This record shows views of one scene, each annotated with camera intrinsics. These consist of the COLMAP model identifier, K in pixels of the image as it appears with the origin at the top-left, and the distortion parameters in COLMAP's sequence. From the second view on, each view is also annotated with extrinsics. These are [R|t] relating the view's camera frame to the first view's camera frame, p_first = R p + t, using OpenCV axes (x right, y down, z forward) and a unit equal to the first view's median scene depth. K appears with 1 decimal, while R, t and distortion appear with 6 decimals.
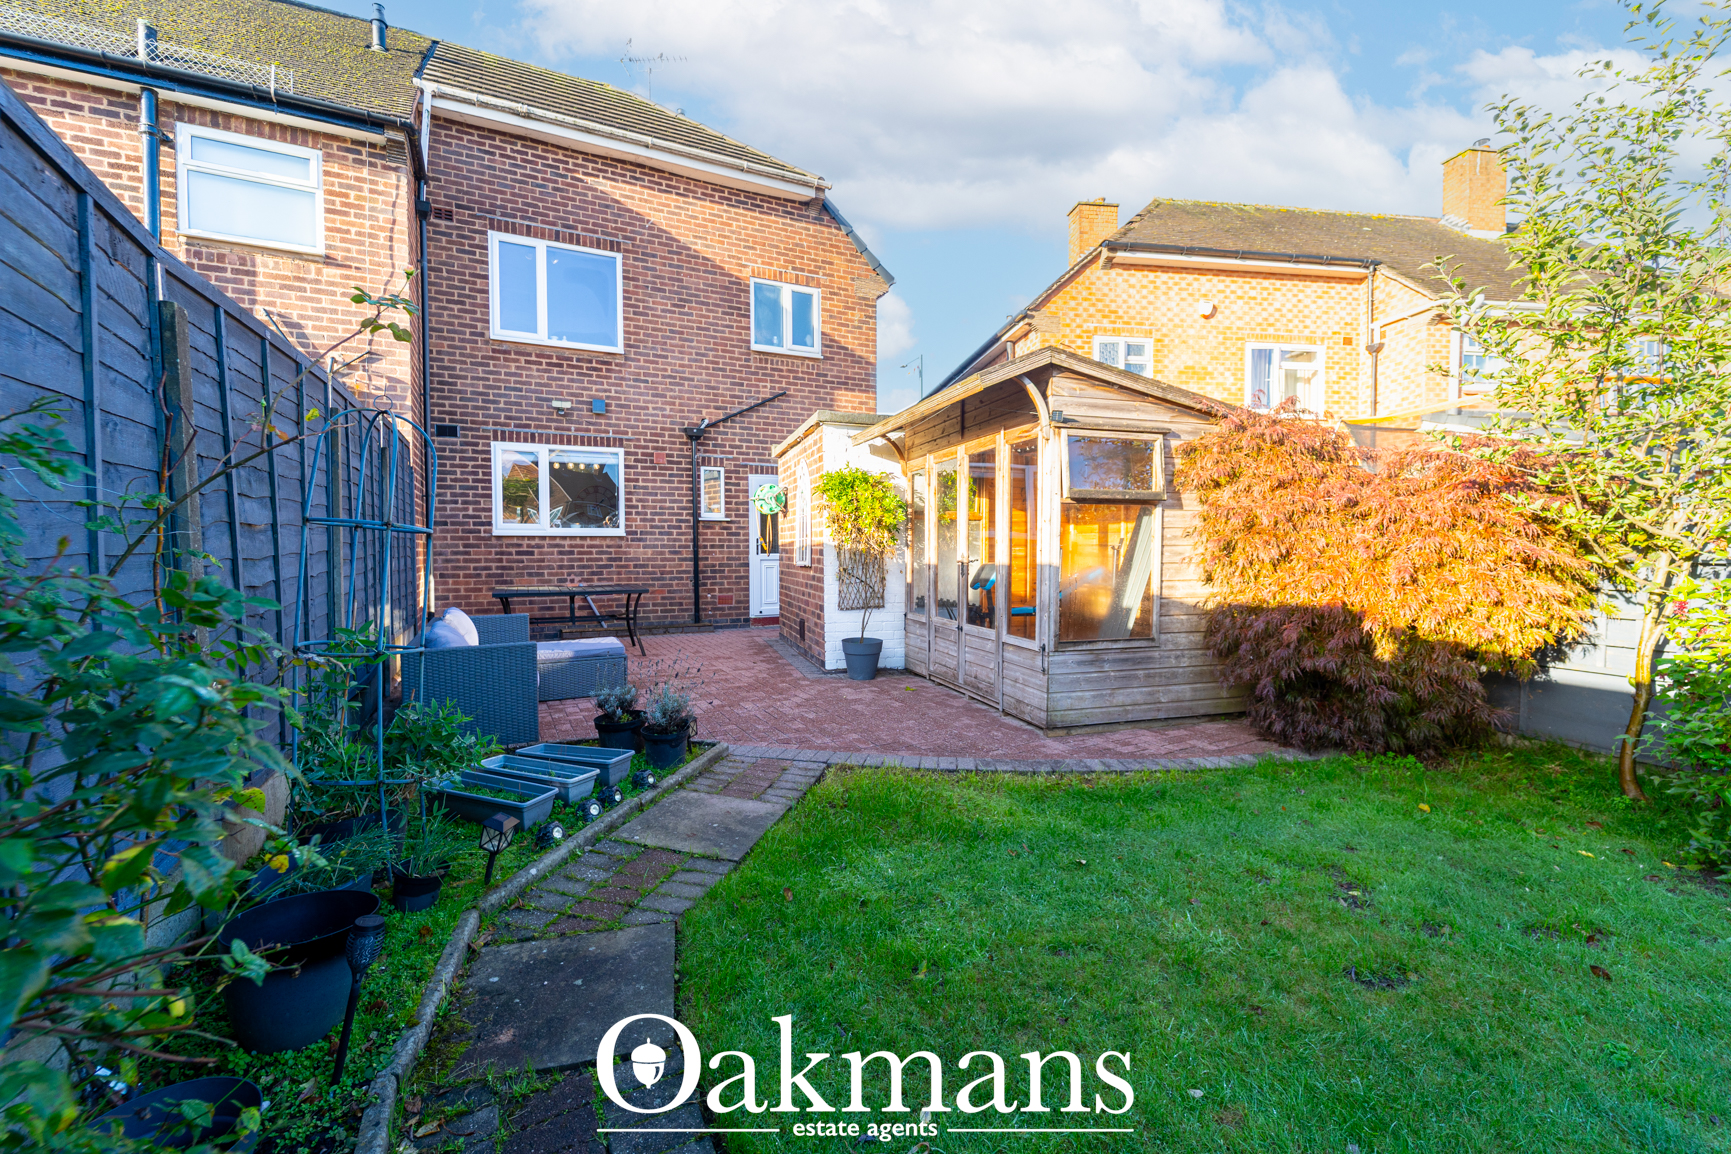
lens RADIAL K [[707.0, 0, 863.4], [0, 707.0, 572.2], [0, 0, 1]] dist [-0.002517, -0.001057]
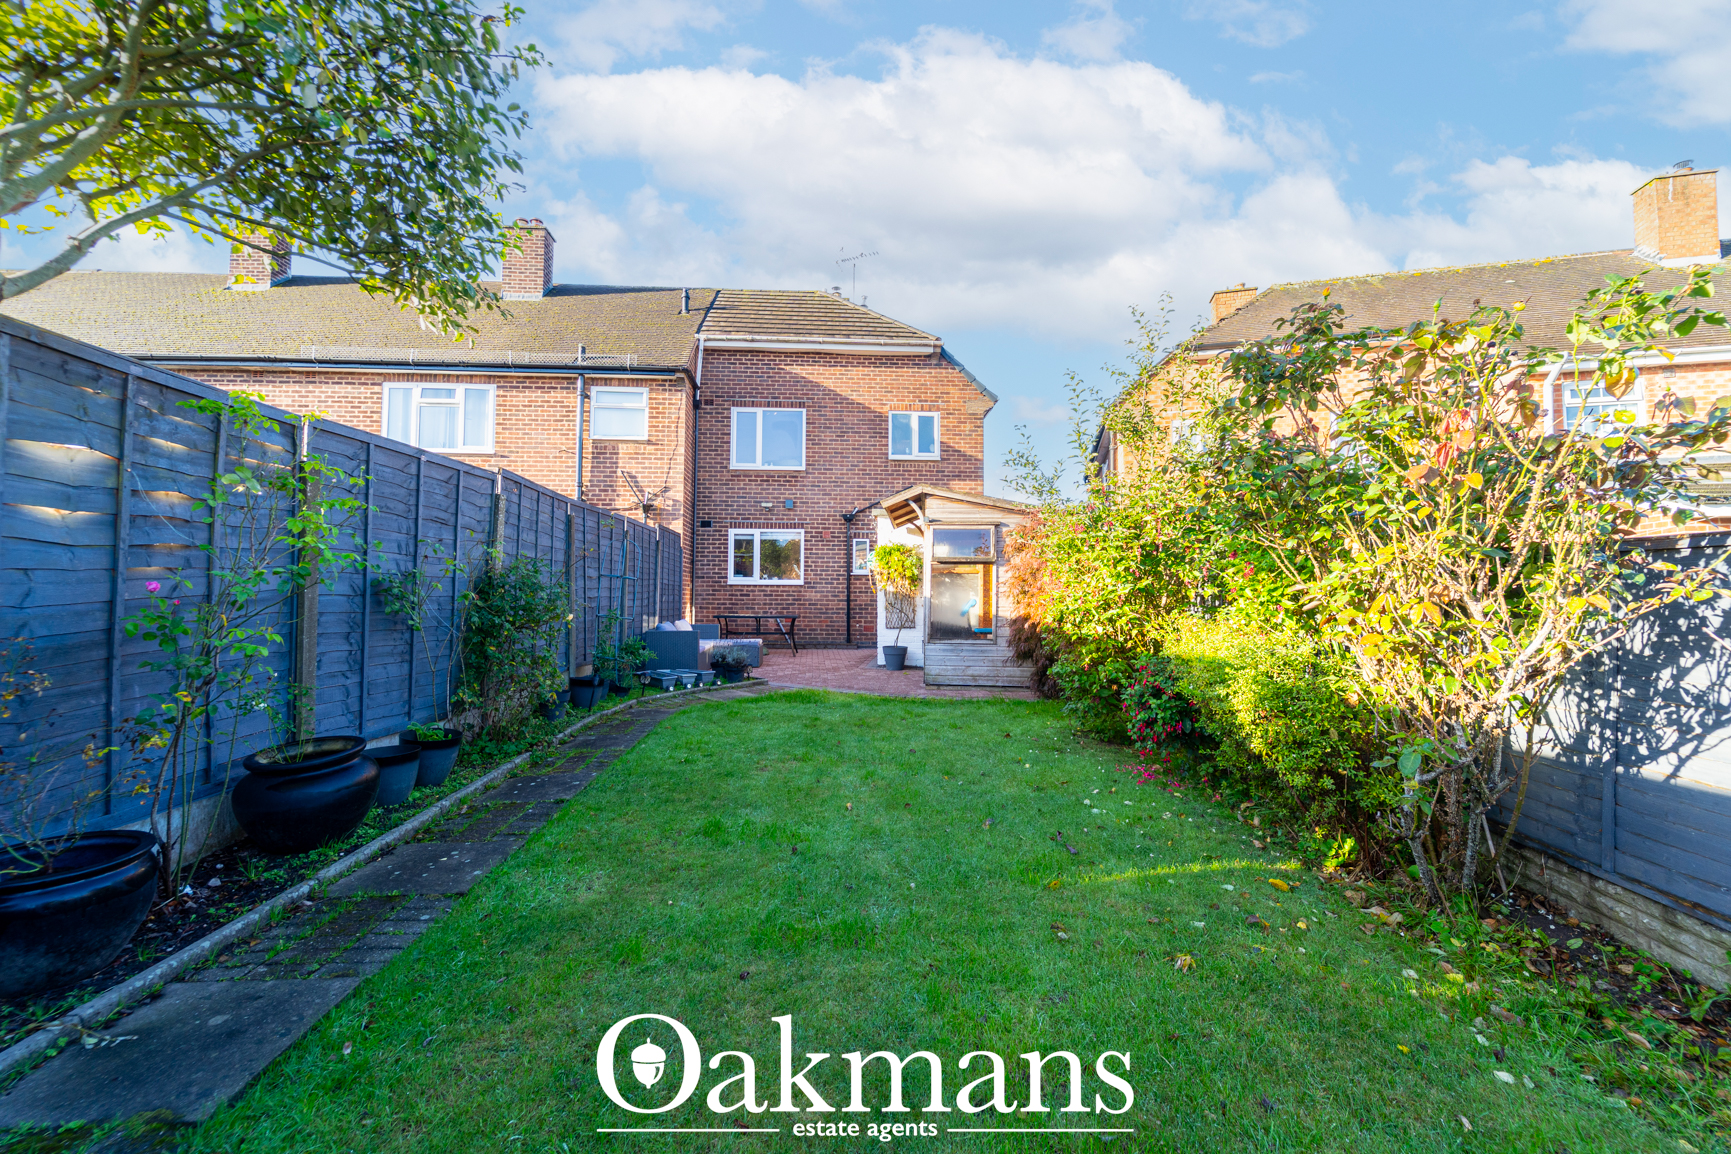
lens RADIAL K [[707.0, 0, 863.4], [0, 707.0, 572.2], [0, 0, 1]] dist [-0.002517, -0.001057]
pose [[0.915240, -0.006894, -0.402850, 0.440278], [-0.023921, 0.997160, -0.071411, 0.031153], [0.402199, 0.074994, 0.912476, -0.400233]]
